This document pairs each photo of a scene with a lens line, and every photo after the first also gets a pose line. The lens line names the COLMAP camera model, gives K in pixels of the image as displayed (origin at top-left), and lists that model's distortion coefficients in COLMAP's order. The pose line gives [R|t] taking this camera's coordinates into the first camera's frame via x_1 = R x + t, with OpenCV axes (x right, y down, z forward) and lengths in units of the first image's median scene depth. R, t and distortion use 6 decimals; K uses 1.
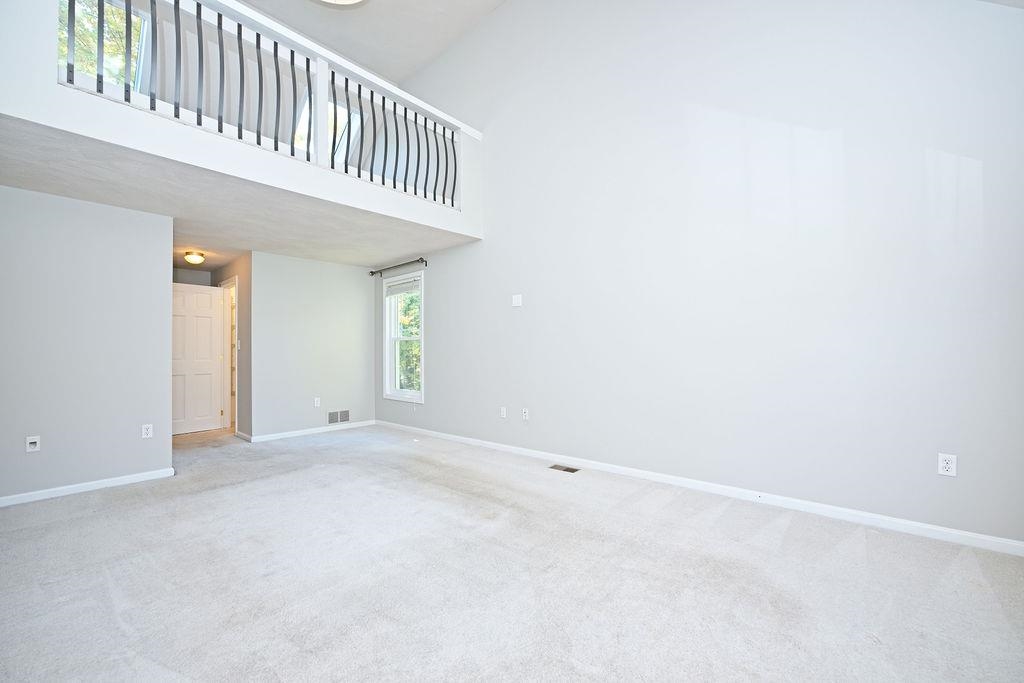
lens RADIAL K [[414.3, 0, 508.7], [0, 414.3, 342.9], [0, 0, 1]] dist [-0.000469, 0.003104]
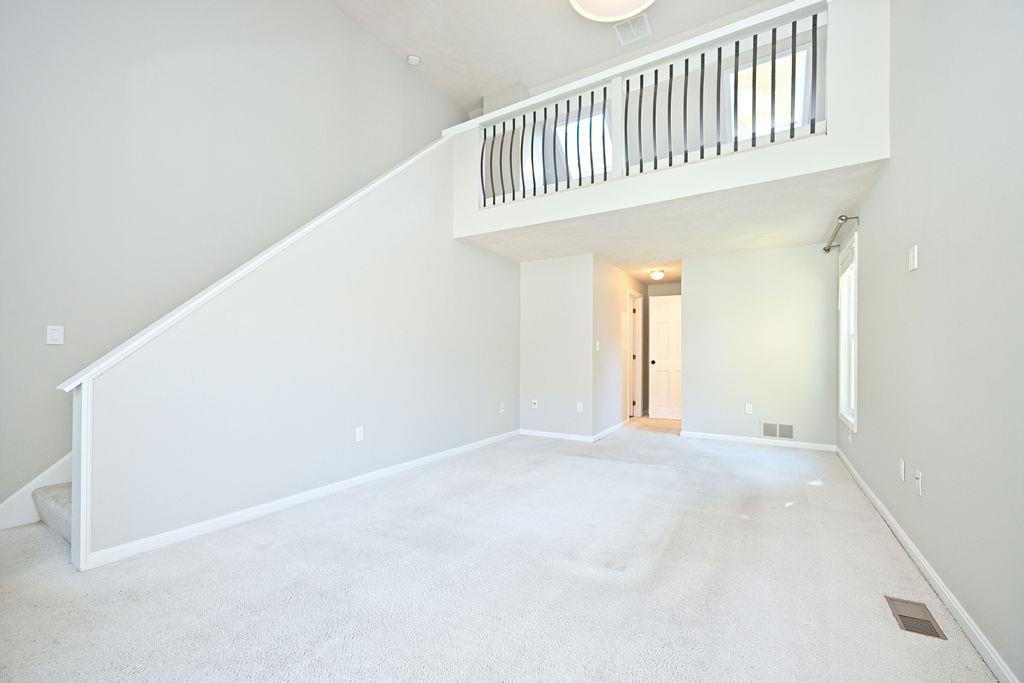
lens RADIAL K [[414.3, 0, 507.1], [0, 414.3, 350.1], [0, 0, 1]] dist [-0.000469, 0.003104]
pose [[0.188687, 0.003273, -0.982032, 0.412800], [0.014554, 0.999875, 0.006129, 0.001632], [0.981930, -0.015449, 0.188615, 0.396292]]
